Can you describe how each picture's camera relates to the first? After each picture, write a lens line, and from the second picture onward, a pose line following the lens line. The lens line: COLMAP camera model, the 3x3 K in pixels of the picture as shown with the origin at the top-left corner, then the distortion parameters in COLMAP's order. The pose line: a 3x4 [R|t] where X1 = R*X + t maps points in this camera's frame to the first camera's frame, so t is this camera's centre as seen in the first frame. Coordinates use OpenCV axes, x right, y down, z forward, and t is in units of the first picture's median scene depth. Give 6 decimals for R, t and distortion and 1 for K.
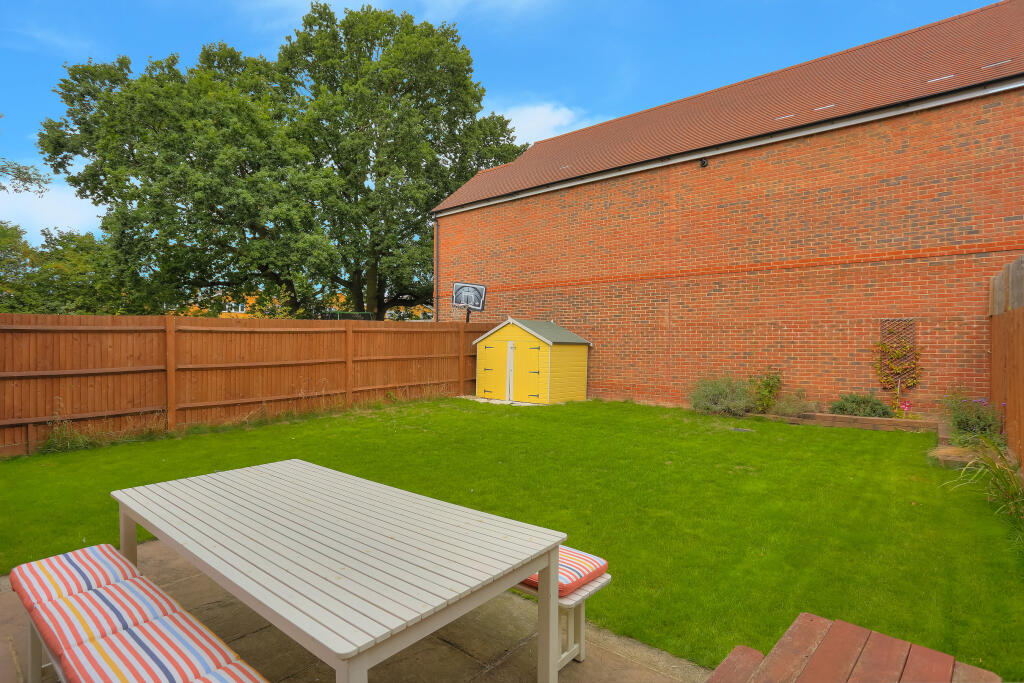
lens RADIAL K [[512.3, 0, 511.9], [0, 512.3, 335.6], [0, 0, 1]] dist [-0.016971, -0.000079]
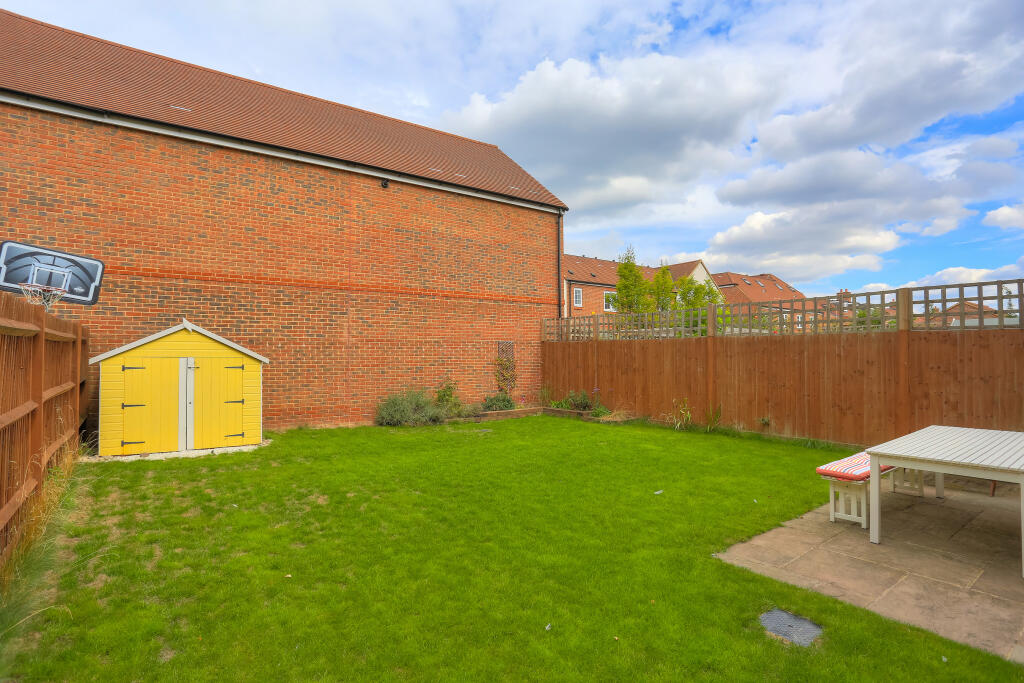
lens RADIAL K [[539.2, 0, 512.9], [0, 539.2, 348.0], [0, 0, 1]] dist [-0.018950, -0.000149]
pose [[0.258364, 0.016750, 0.965902, -0.585736], [-0.004848, 0.999860, -0.016042, 0.008553], [-0.966035, -0.000538, 0.258409, 0.459766]]
